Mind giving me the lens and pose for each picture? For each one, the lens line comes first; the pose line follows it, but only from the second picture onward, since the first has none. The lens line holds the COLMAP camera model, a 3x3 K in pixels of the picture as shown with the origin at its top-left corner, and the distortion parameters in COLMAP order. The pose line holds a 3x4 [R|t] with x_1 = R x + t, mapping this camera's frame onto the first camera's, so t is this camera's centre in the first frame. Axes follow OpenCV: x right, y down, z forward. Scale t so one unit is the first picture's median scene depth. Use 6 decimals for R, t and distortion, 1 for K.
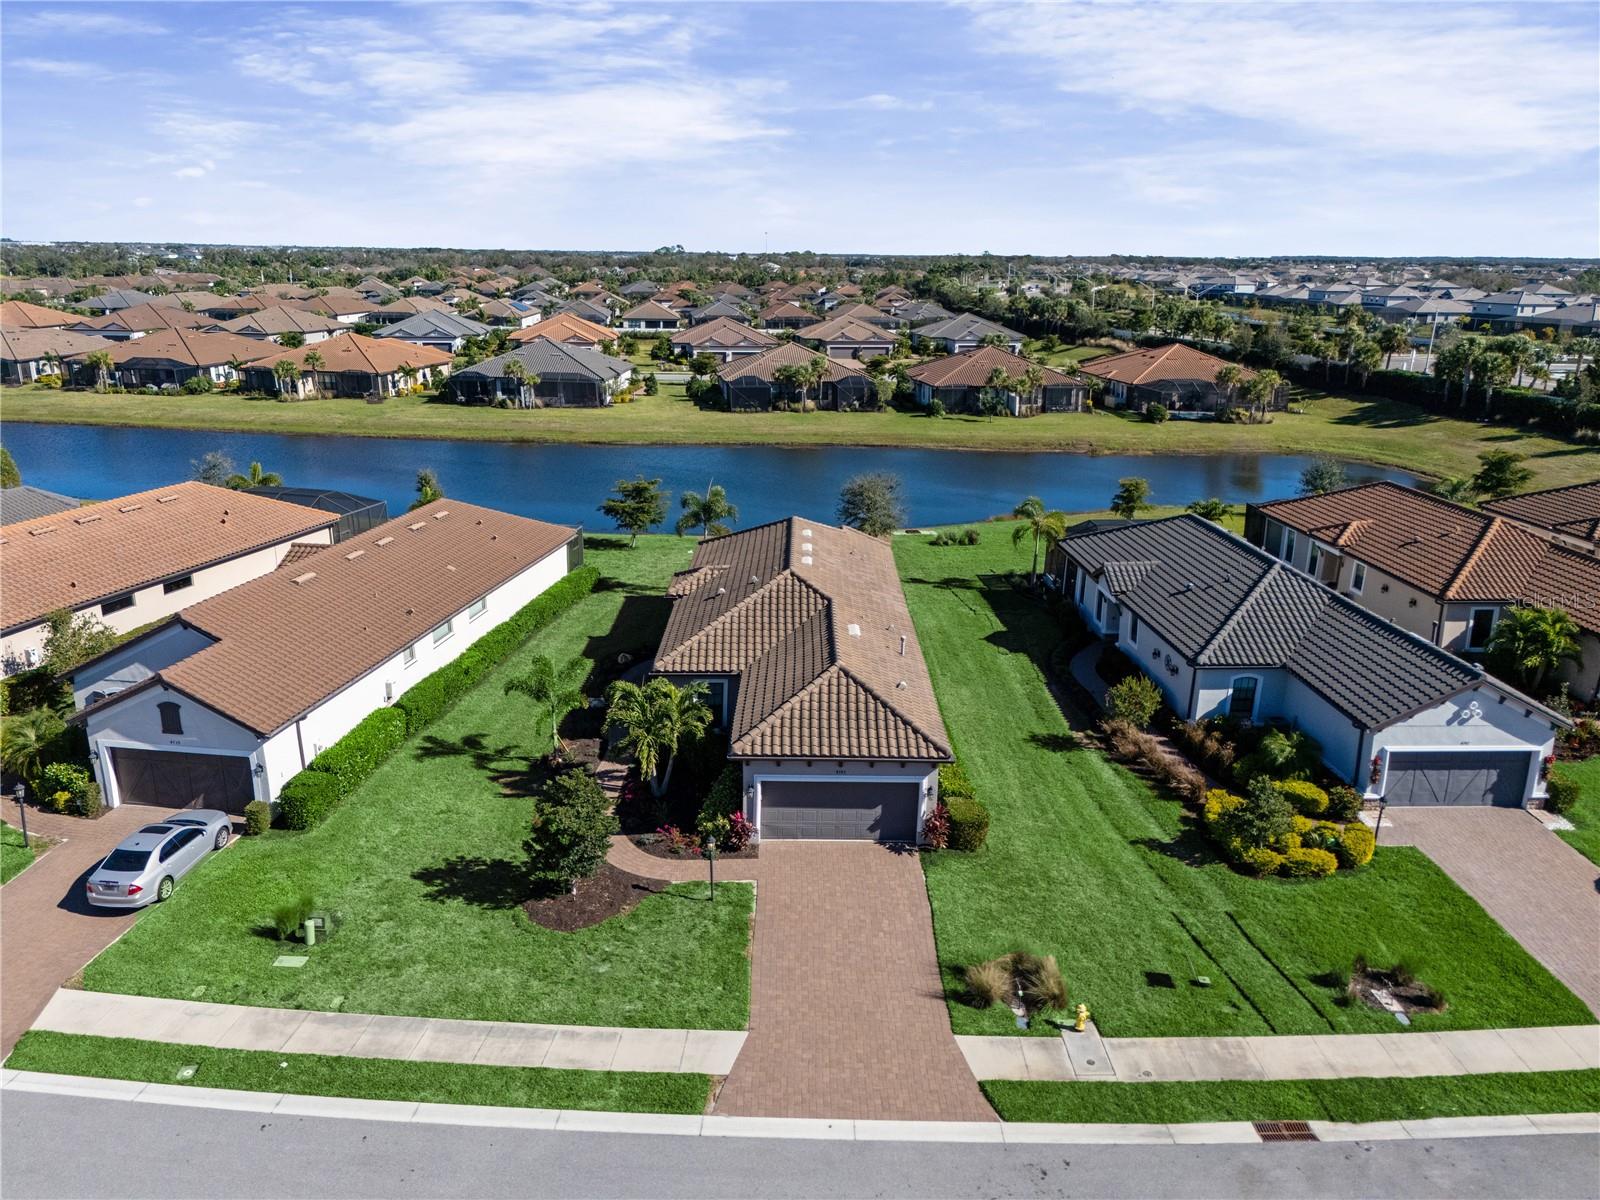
lens RADIAL K [[1099.0, 0, 800.0], [0, 1099.0, 600.0], [0, 0, 1]] dist [-0.005544, -0.001453]
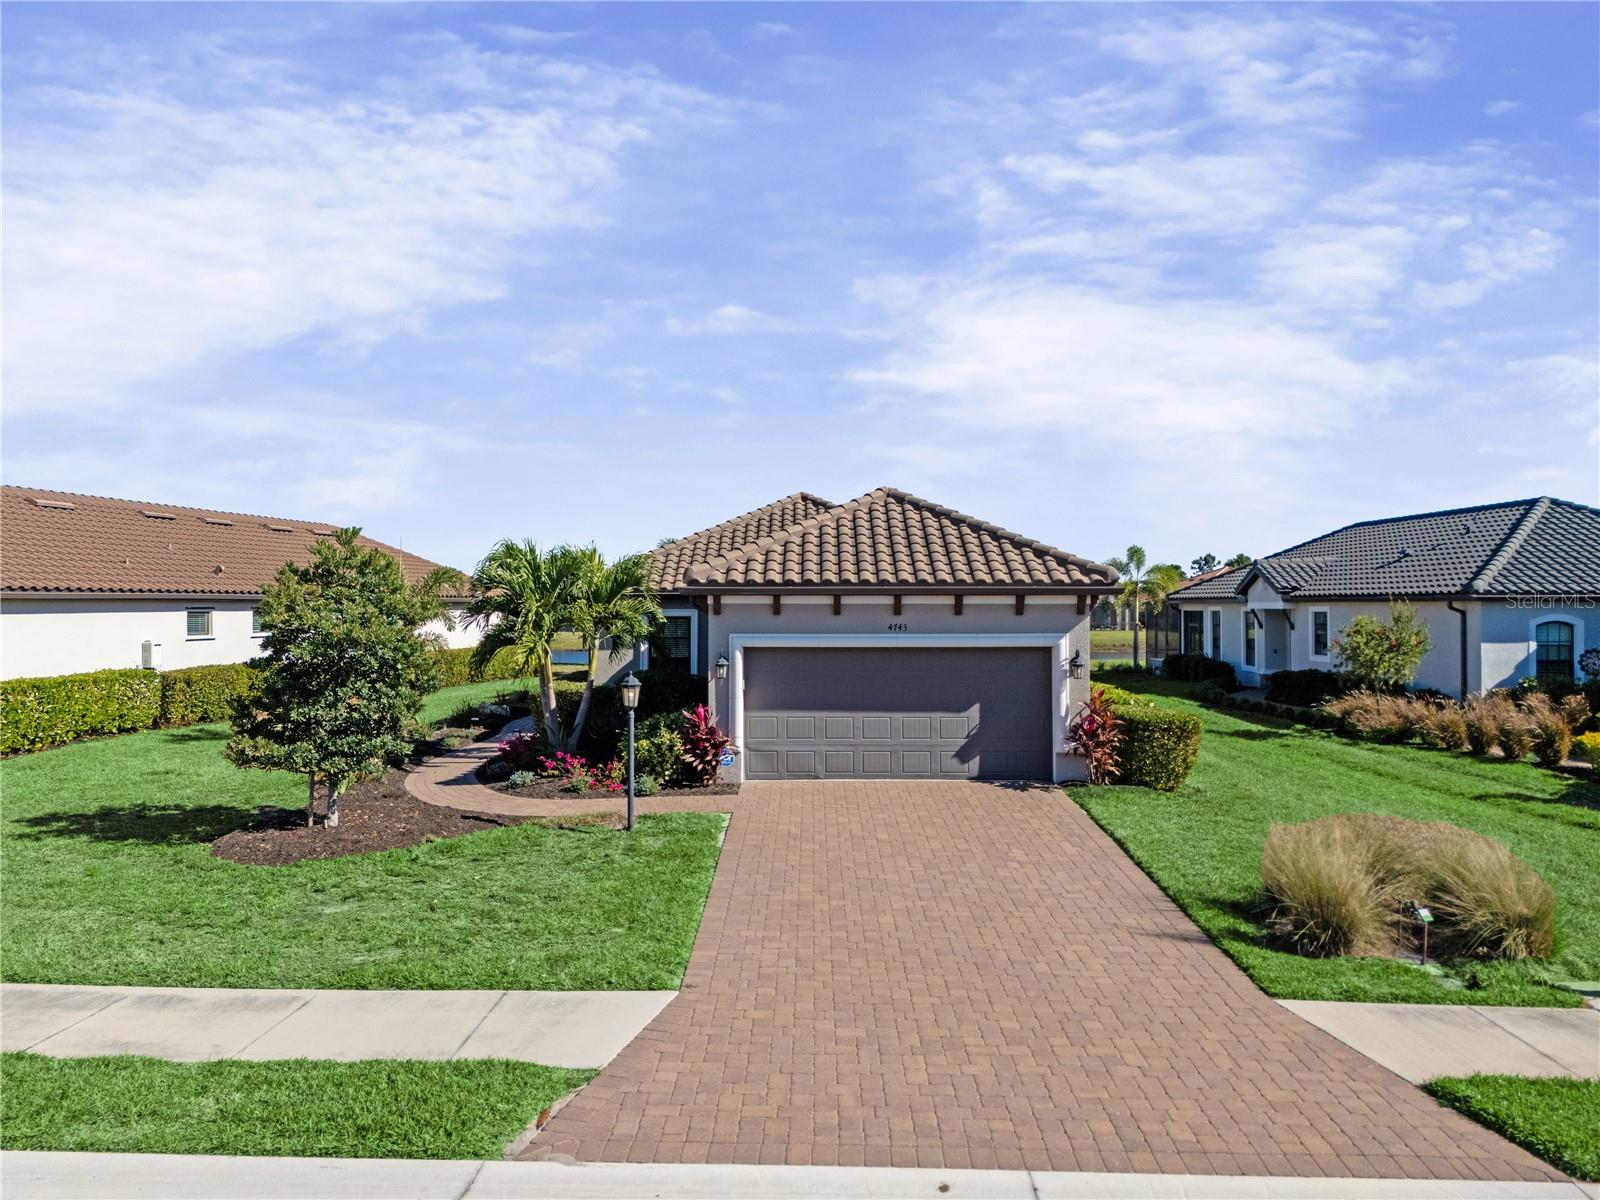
lens RADIAL K [[1163.5, 0, 800.0], [0, 1163.5, 600.0], [0, 0, 1]] dist [0.021879, -0.006991]
pose [[0.999878, -0.009708, -0.012265, -0.002522], [0.006262, 0.966947, -0.254899, 0.283620], [0.014334, 0.254791, 0.966890, 0.470873]]
